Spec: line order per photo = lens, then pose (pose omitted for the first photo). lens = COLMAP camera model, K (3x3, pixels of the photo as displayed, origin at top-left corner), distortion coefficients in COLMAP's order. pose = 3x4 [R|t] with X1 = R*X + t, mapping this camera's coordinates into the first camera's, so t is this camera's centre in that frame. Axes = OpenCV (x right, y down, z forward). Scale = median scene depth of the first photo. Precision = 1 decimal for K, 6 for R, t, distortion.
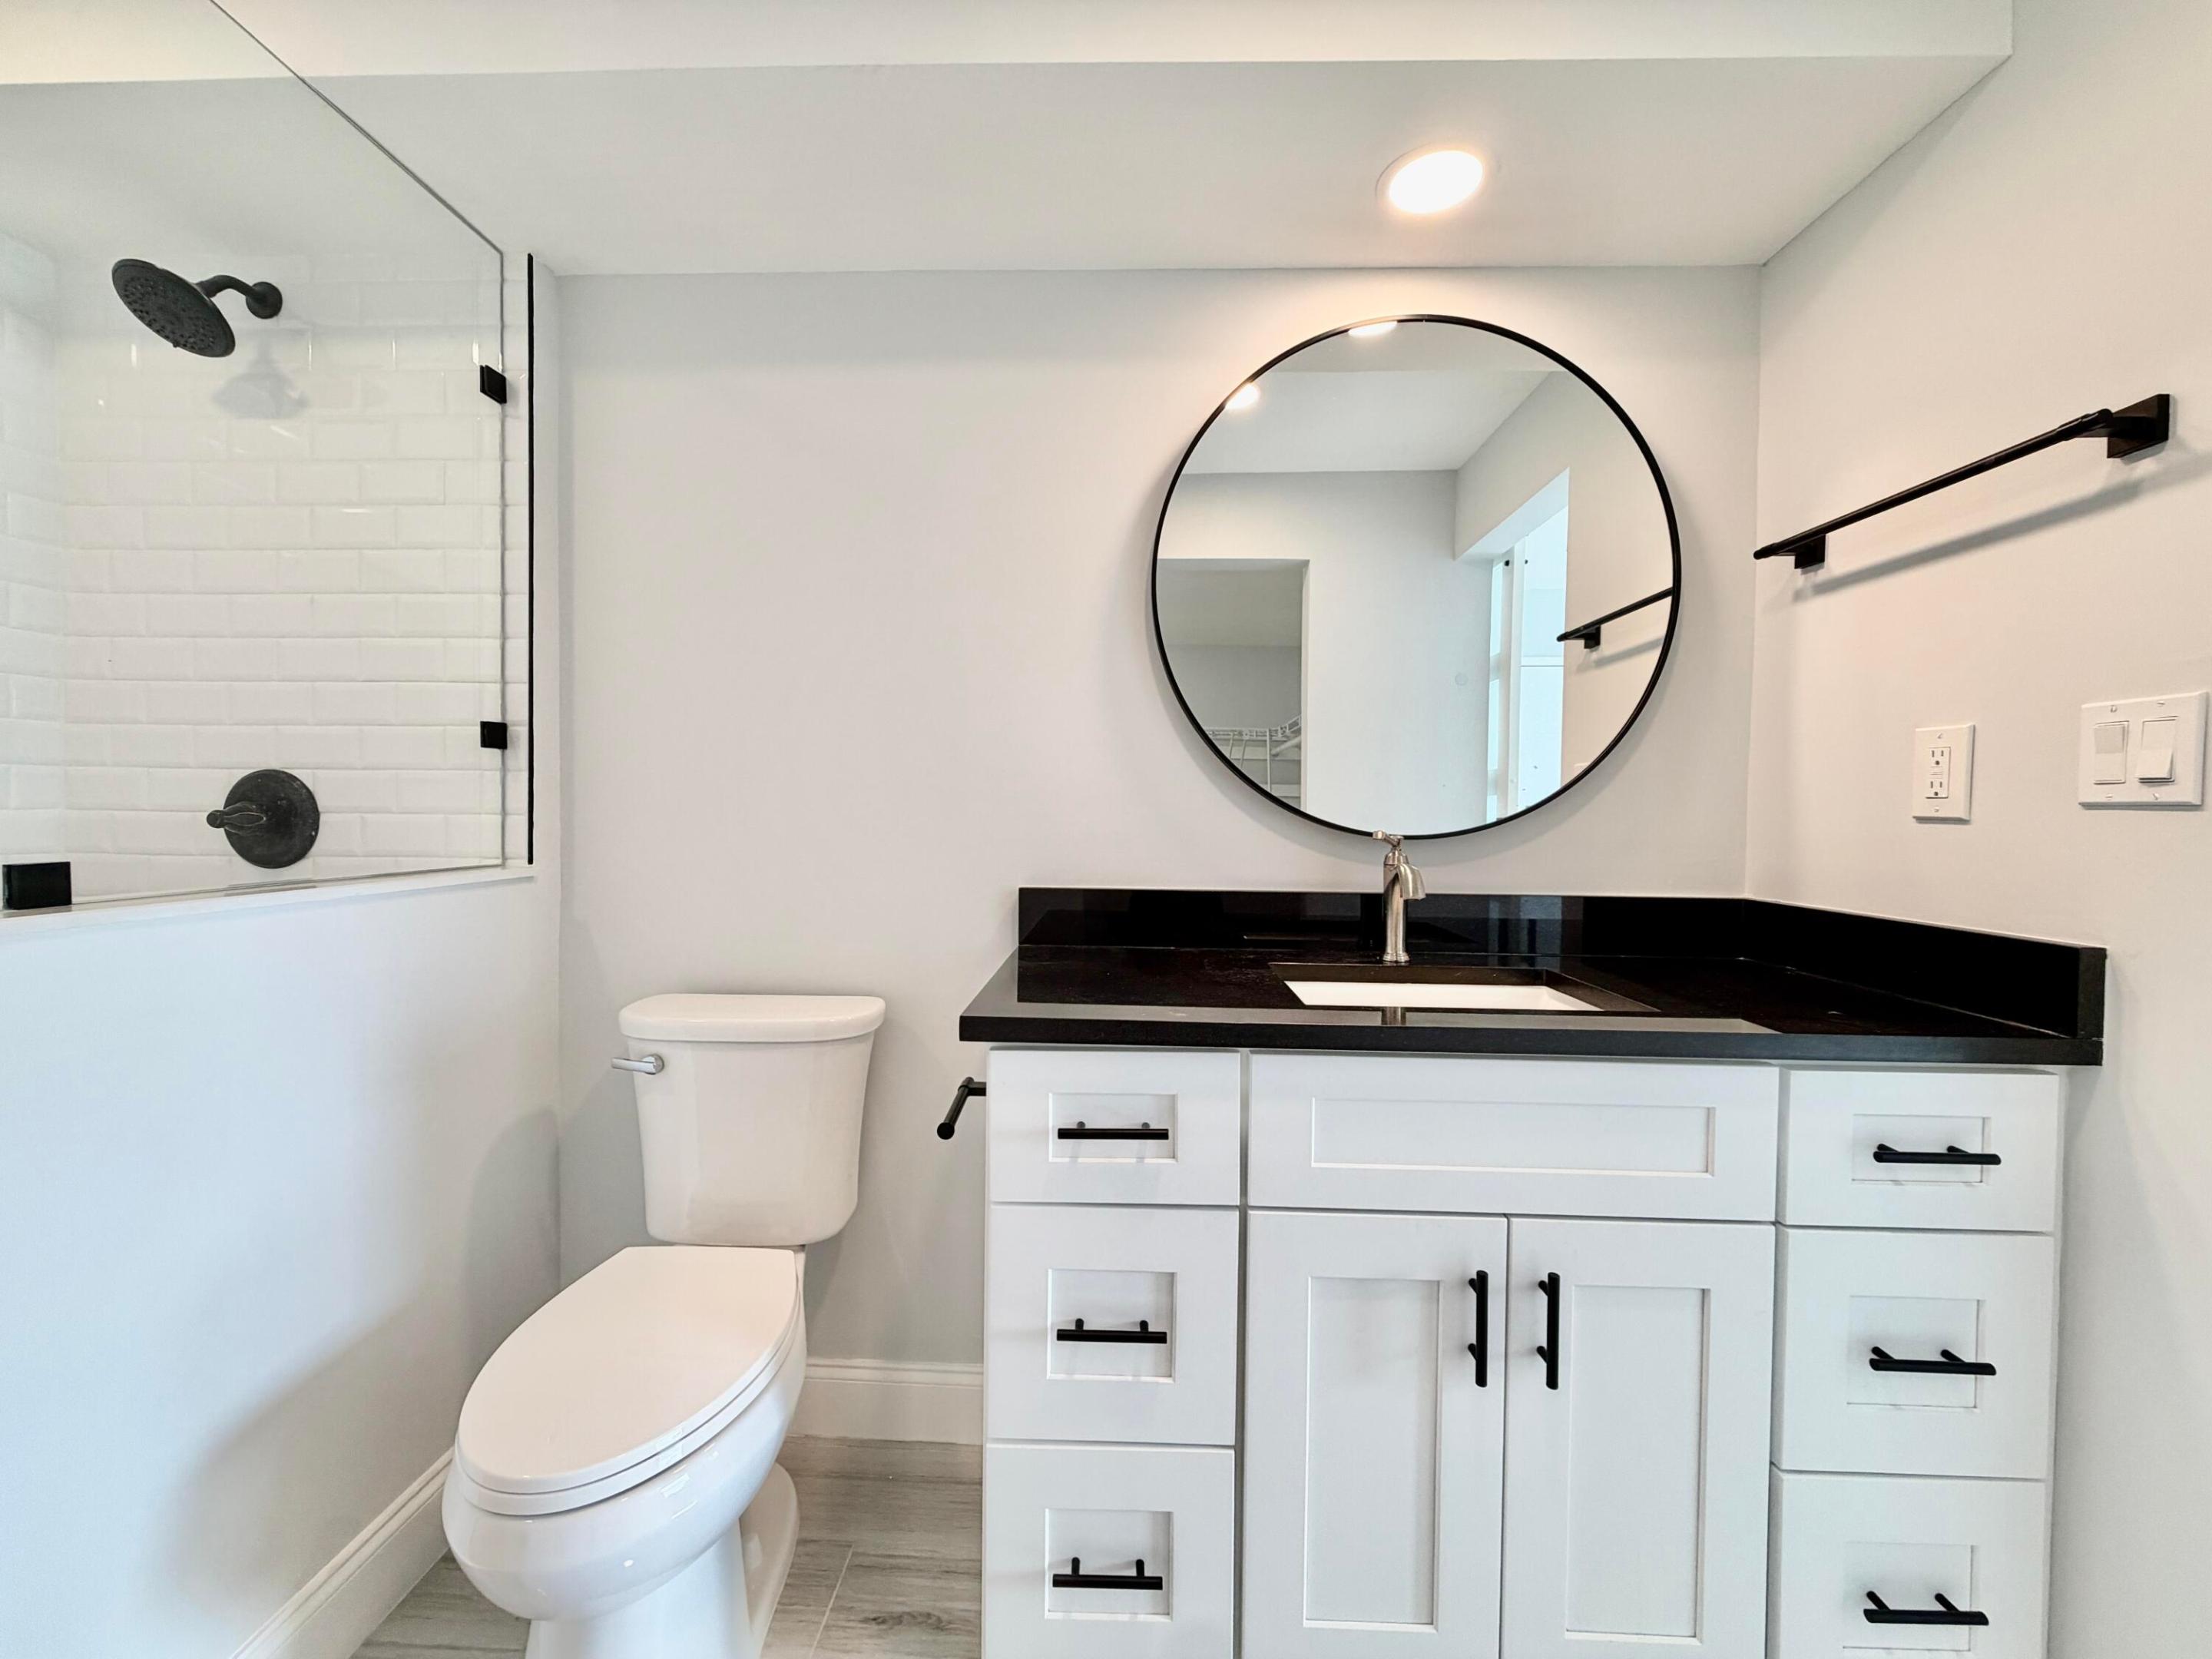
lens RADIAL K [[880.9, 0, 1096.6], [0, 880.9, 827.1], [0, 0, 1]] dist [0.000199, 0.000400]
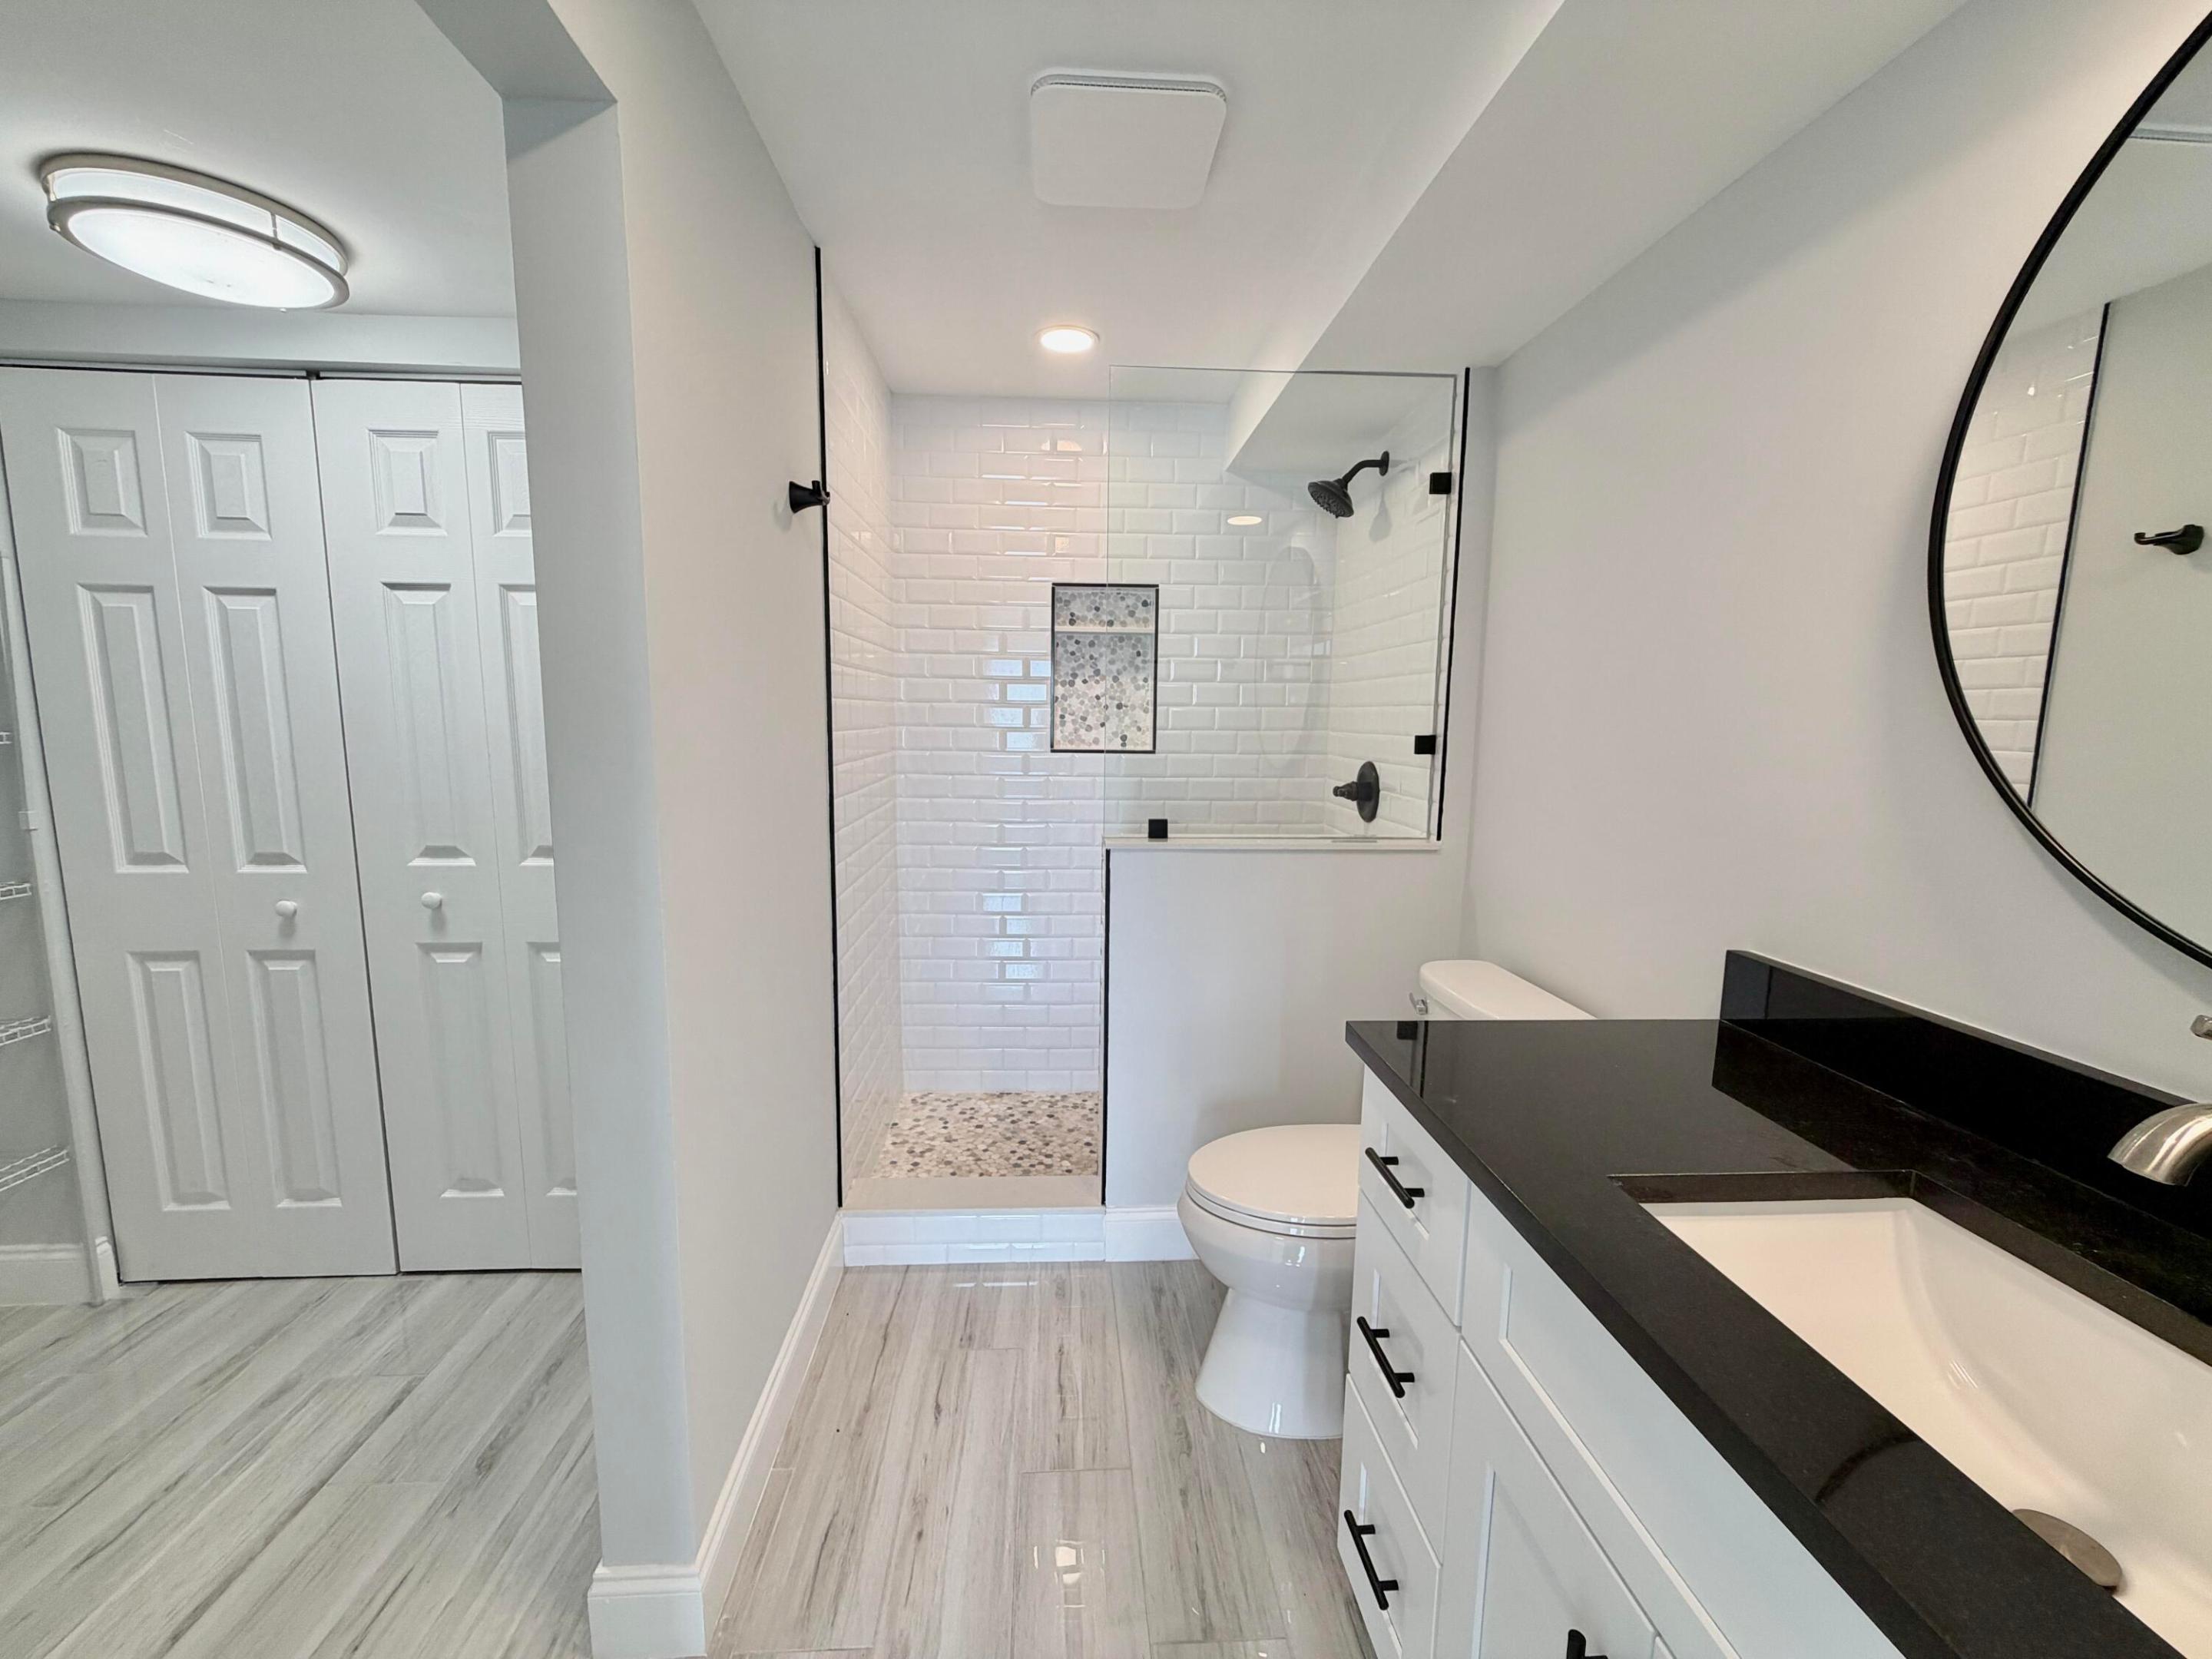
lens RADIAL K [[880.9, 0, 1096.6], [0, 880.9, 827.1], [0, 0, 1]] dist [0.000199, 0.000400]
pose [[0.092892, 0.117249, -0.988749, 0.649714], [-0.030349, 0.992914, 0.114892, -0.118785], [0.995214, 0.019335, 0.095792, 0.354513]]
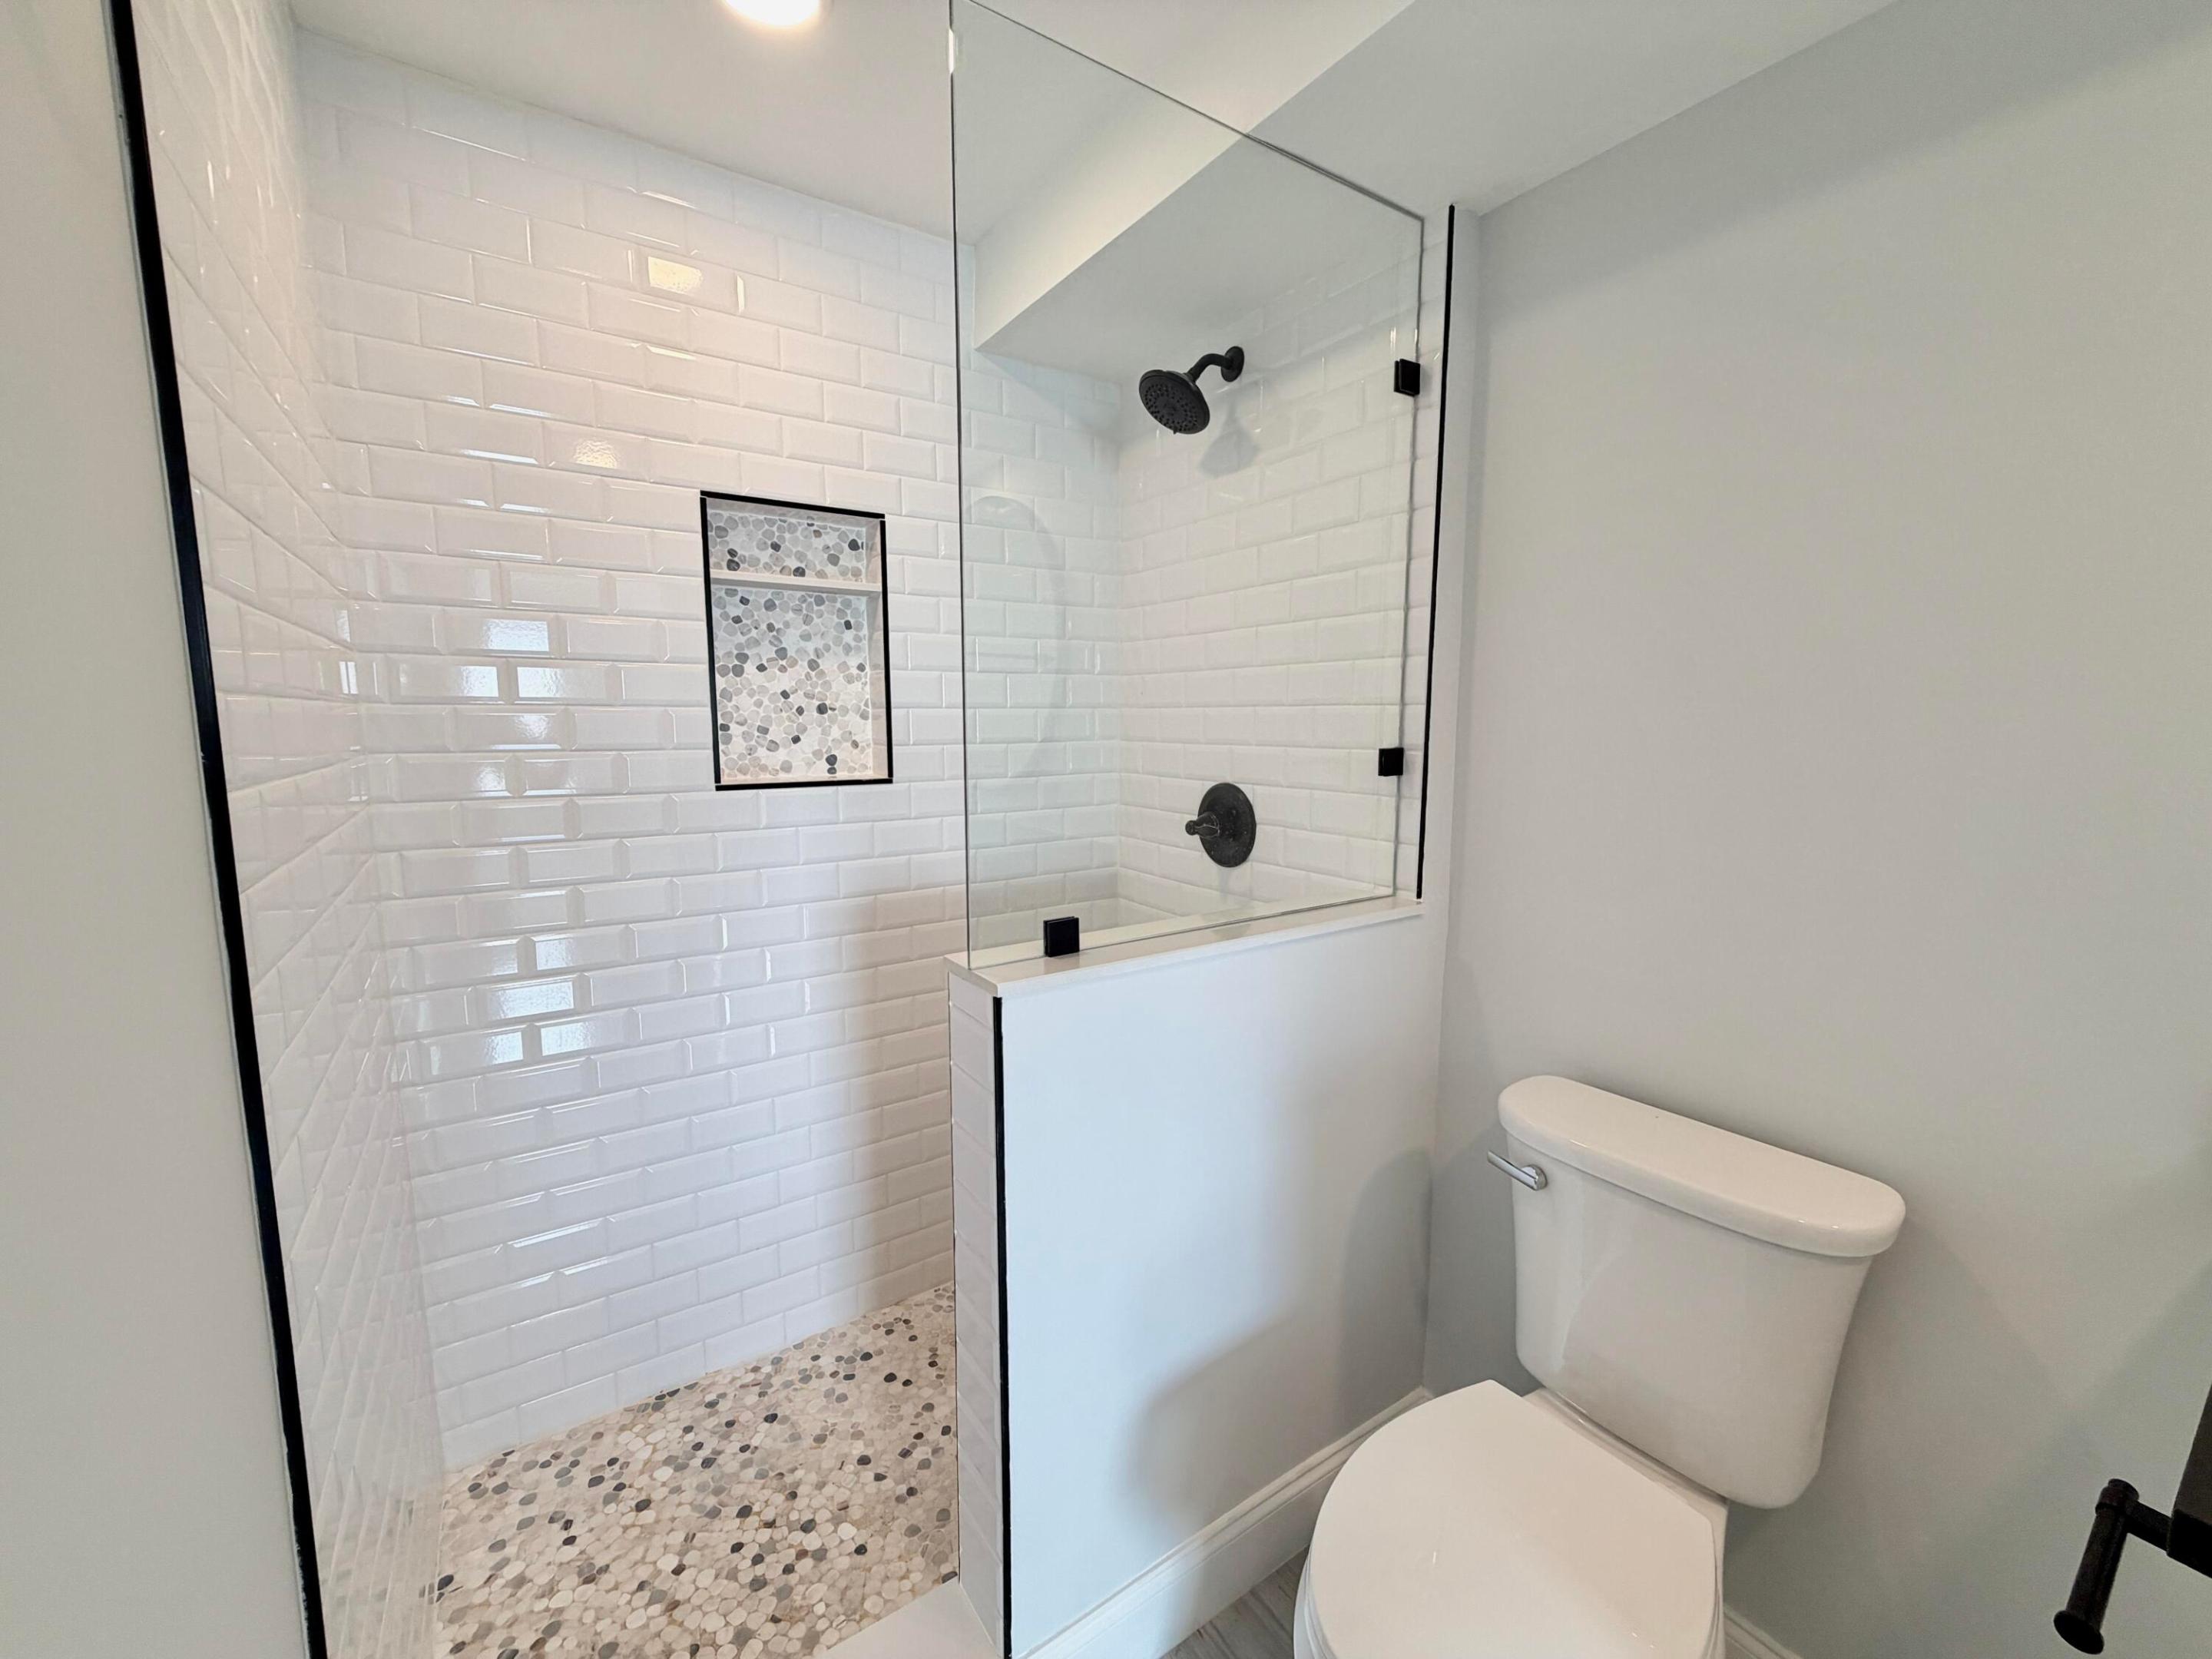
lens RADIAL K [[880.9, 0, 1096.6], [0, 880.9, 827.1], [0, 0, 1]] dist [0.000199, 0.000400]
pose [[0.587144, 0.089254, -0.804547, -0.096144], [-0.008925, 0.994556, 0.103819, -0.129550], [0.809434, -0.053776, 0.584744, 0.178340]]
